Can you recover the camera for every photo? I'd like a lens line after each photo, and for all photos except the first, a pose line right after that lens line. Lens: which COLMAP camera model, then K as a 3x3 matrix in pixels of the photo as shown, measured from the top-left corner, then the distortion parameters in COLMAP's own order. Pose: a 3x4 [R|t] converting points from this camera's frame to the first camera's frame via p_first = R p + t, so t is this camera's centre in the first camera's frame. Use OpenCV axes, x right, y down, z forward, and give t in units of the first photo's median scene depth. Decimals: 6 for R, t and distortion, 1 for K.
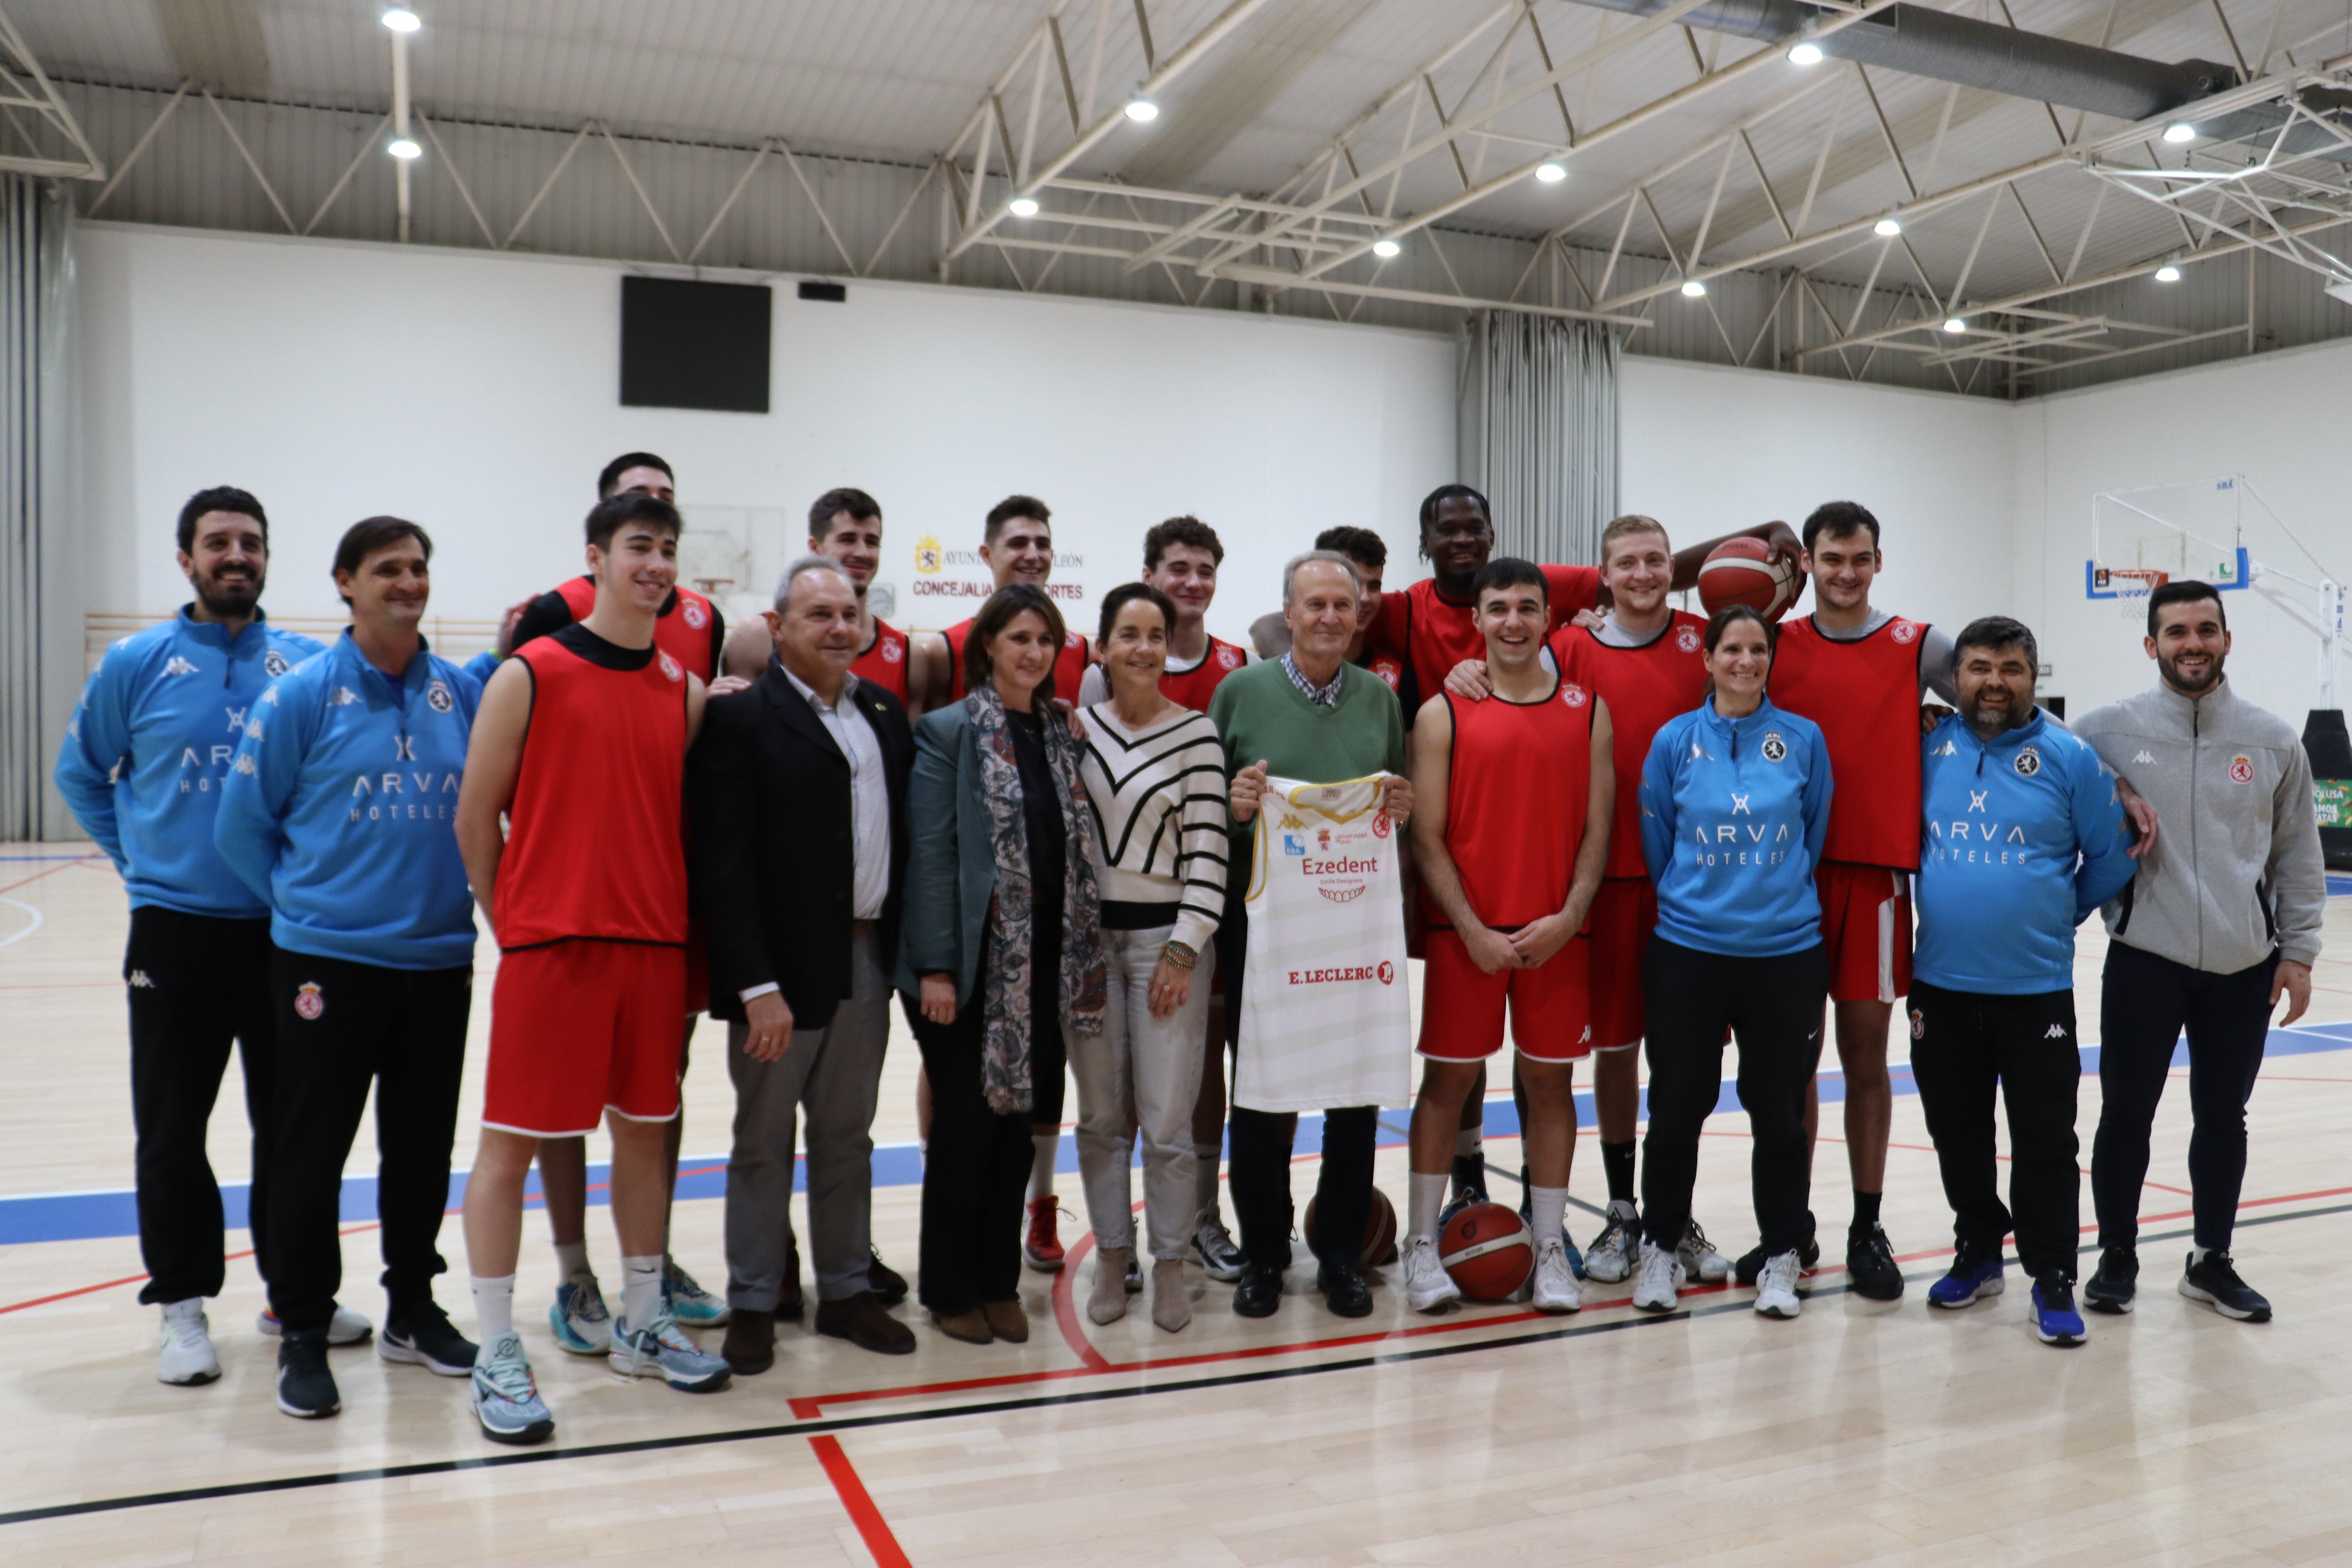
lens RADIAL K [[1934.9, 0, 1175.1], [0, 1934.9, 789.5], [0, 0, 1]] dist [-0.139816, 0.115662]
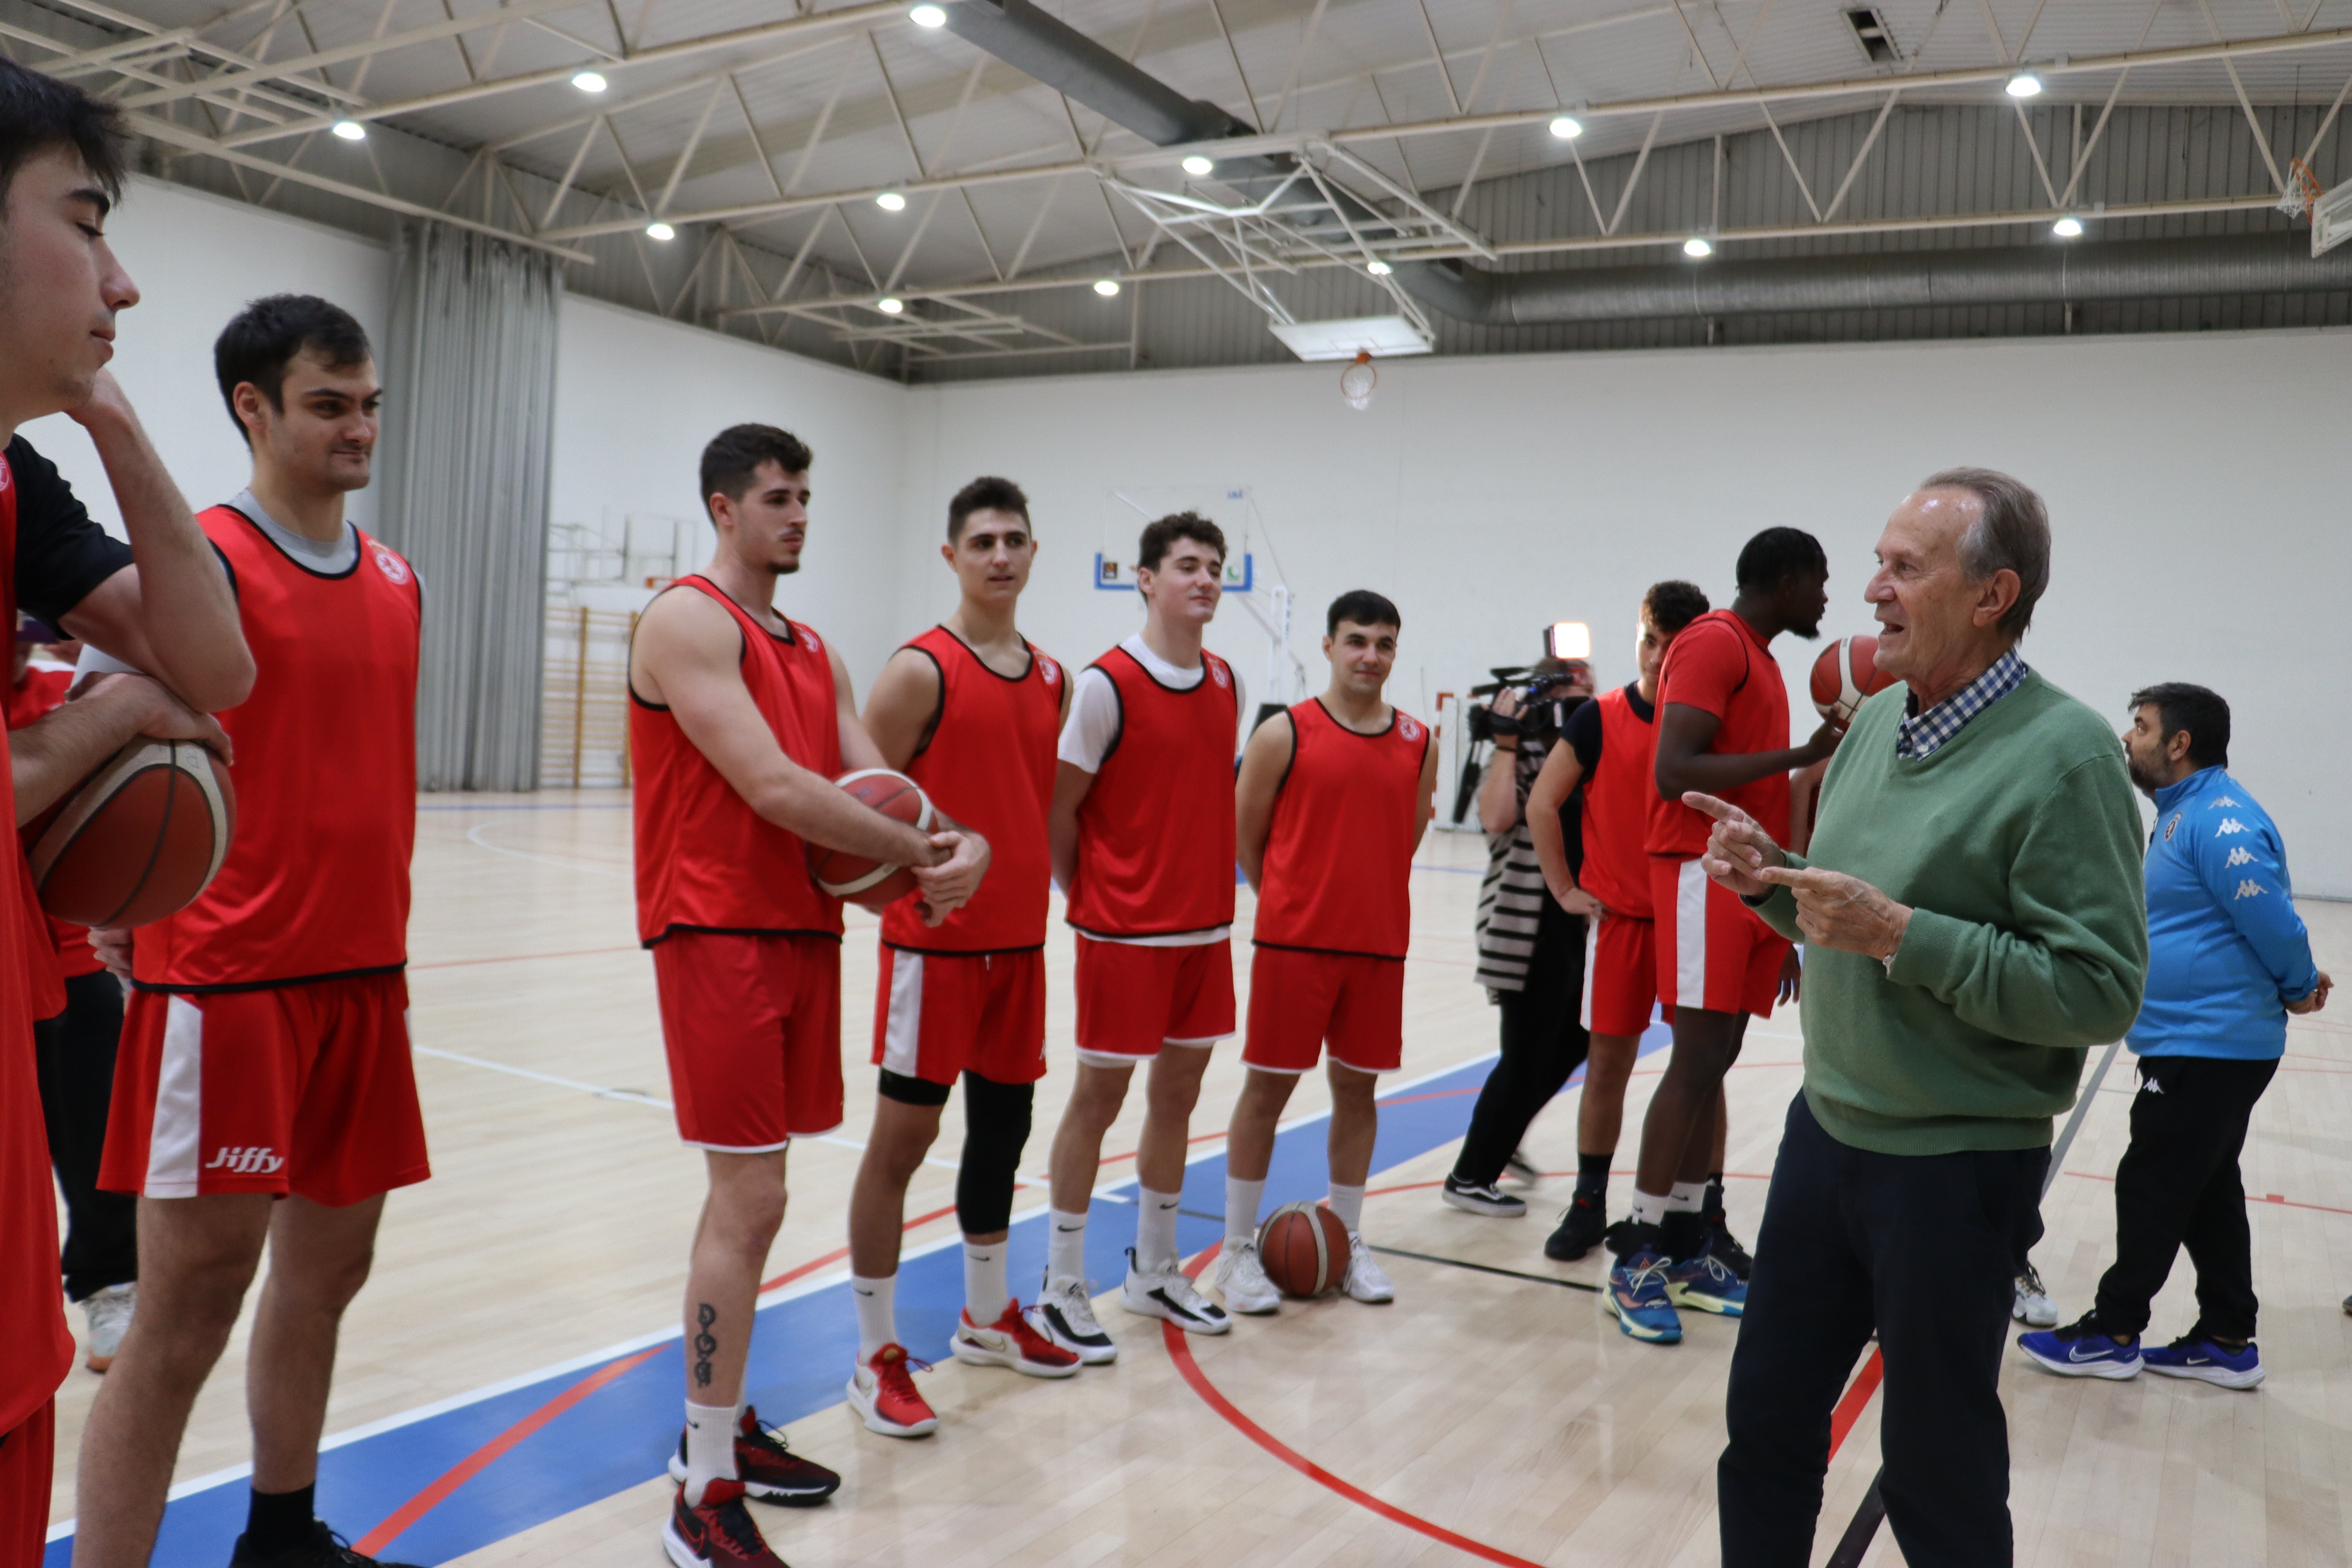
lens RADIAL K [[1934.9, 0, 1218.0], [0, 1934.9, 818.6], [0, 0, 1]] dist [-0.139816, 0.115662]
pose [[0.791973, -0.001485, 0.610555, -0.093690], [-0.022142, 0.999269, 0.031152, -0.005393], [-0.610155, -0.038190, 0.791361, 0.072447]]
